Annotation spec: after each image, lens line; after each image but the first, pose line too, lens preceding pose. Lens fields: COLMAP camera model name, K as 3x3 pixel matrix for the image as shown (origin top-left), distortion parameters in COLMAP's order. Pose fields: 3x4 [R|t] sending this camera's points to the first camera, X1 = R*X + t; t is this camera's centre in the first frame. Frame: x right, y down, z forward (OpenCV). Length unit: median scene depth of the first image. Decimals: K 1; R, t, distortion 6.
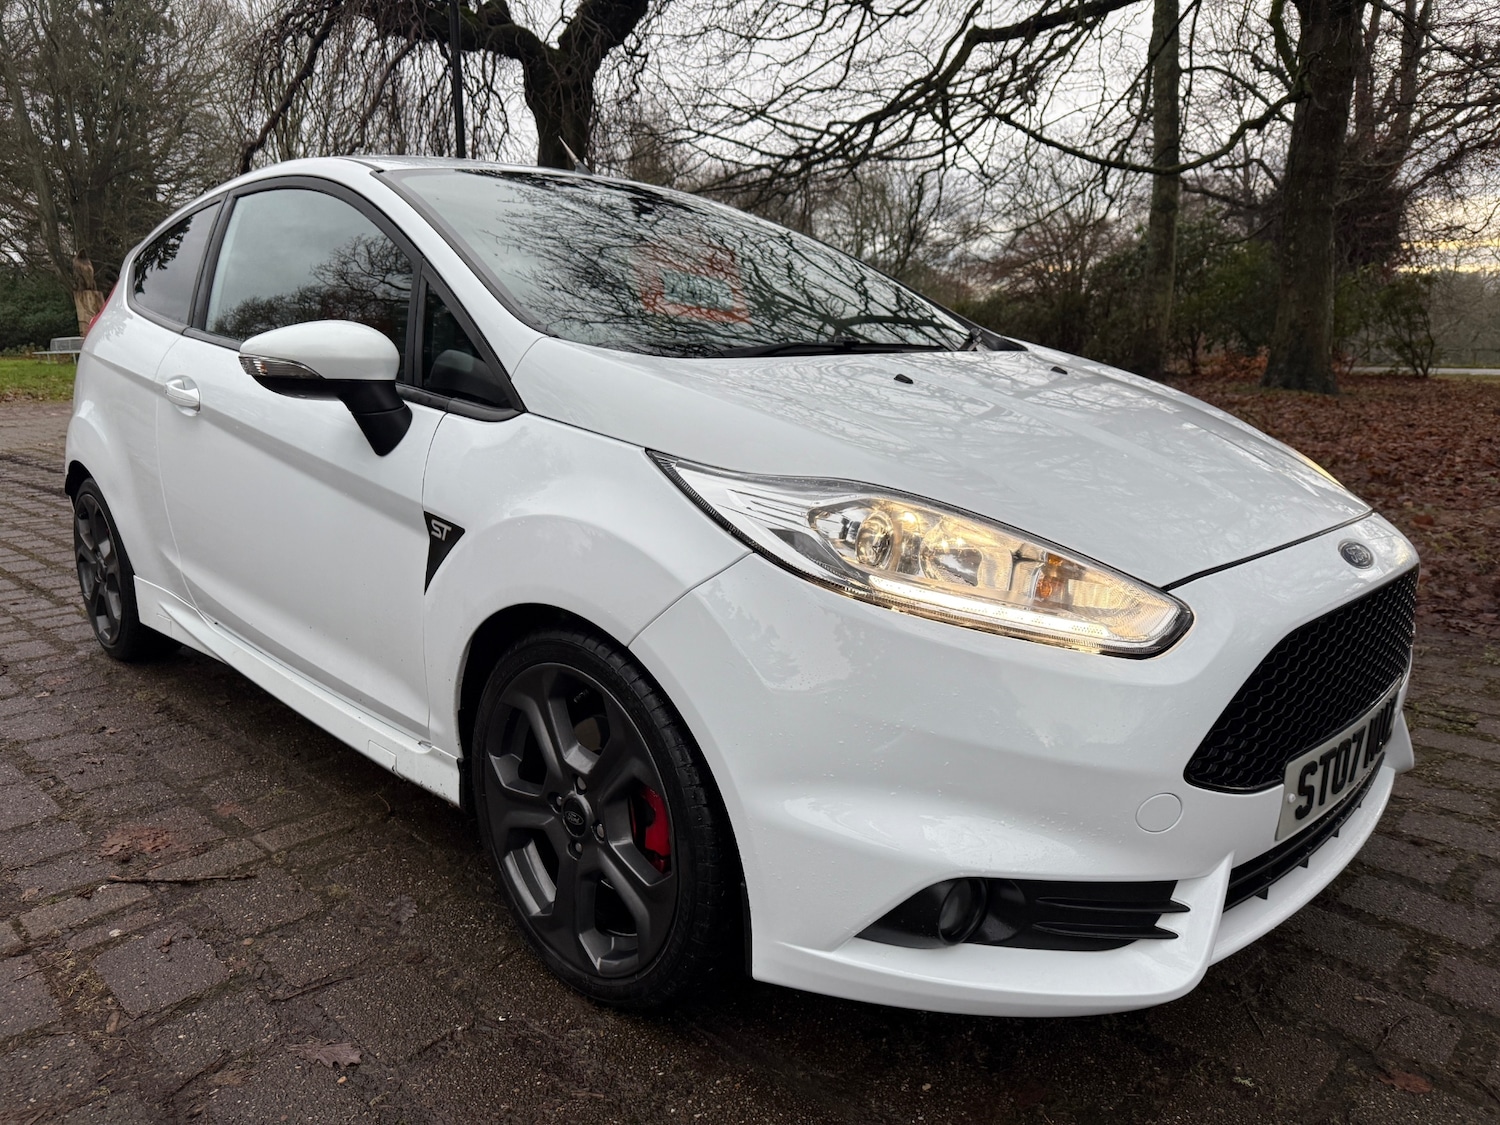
lens RADIAL K [[1069.7, 0, 739.8], [0, 1069.7, 566.1], [0, 0, 1]] dist [0.018524, -0.026018]
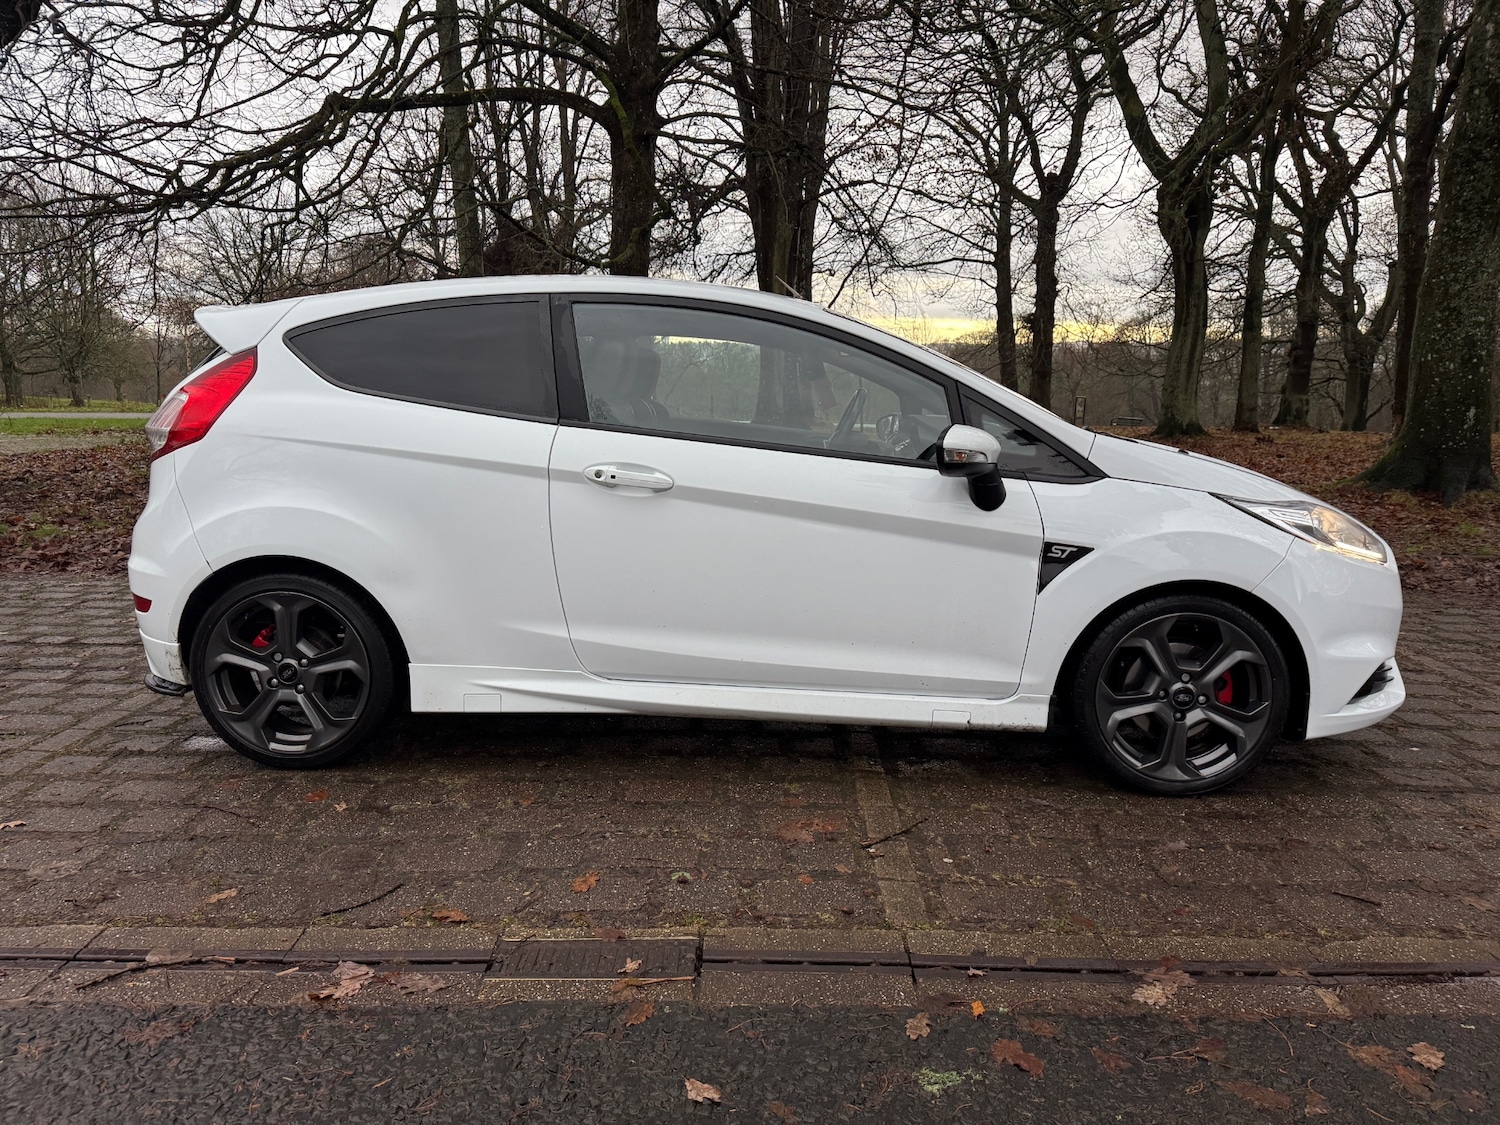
lens RADIAL K [[1069.7, 0, 752.5], [0, 1069.7, 552.7], [0, 0, 1]] dist [0.018524, -0.026018]
pose [[0.749630, -0.088783, 0.655875, -1.512147], [0.124603, 0.992174, -0.008109, -0.068932], [-0.650022, 0.087803, 0.754826, 0.067702]]
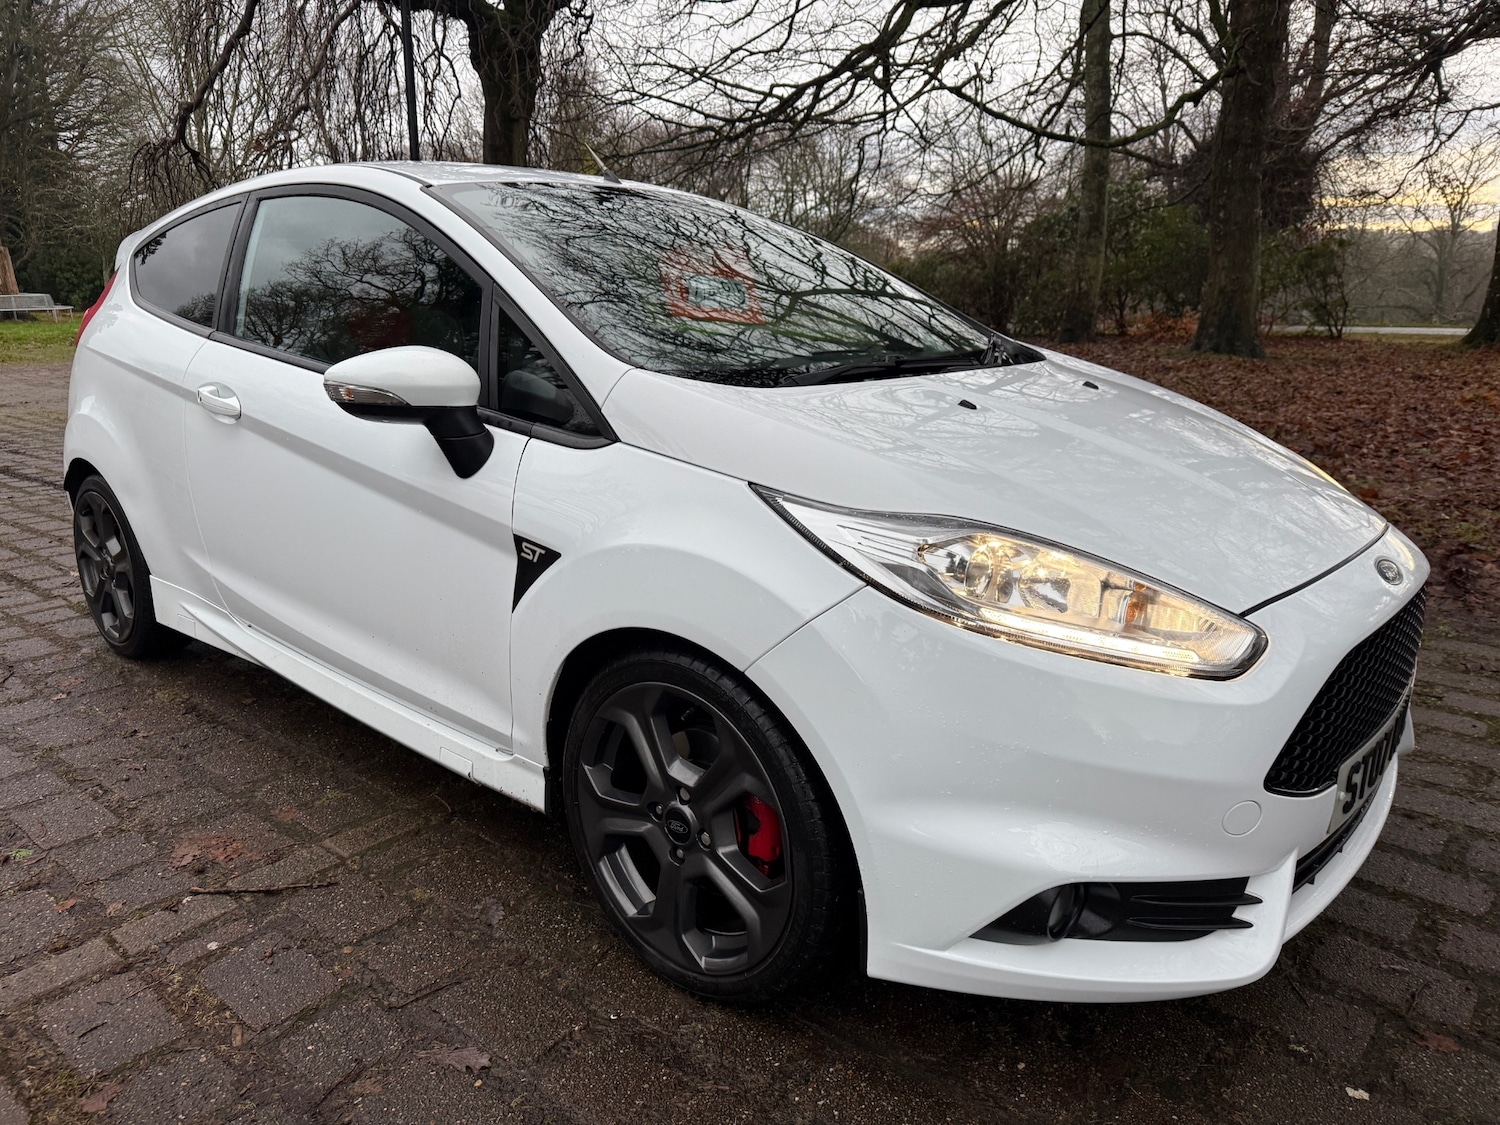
lens RADIAL K [[1069.7, 0, 739.3], [0, 1069.7, 549.5], [0, 0, 1]] dist [0.018524, -0.026018]
pose [[0.997819, -0.013248, 0.064665, -0.128729], [0.011579, 0.999592, 0.026111, -0.054592], [-0.064985, -0.025306, 0.997565, -0.046466]]
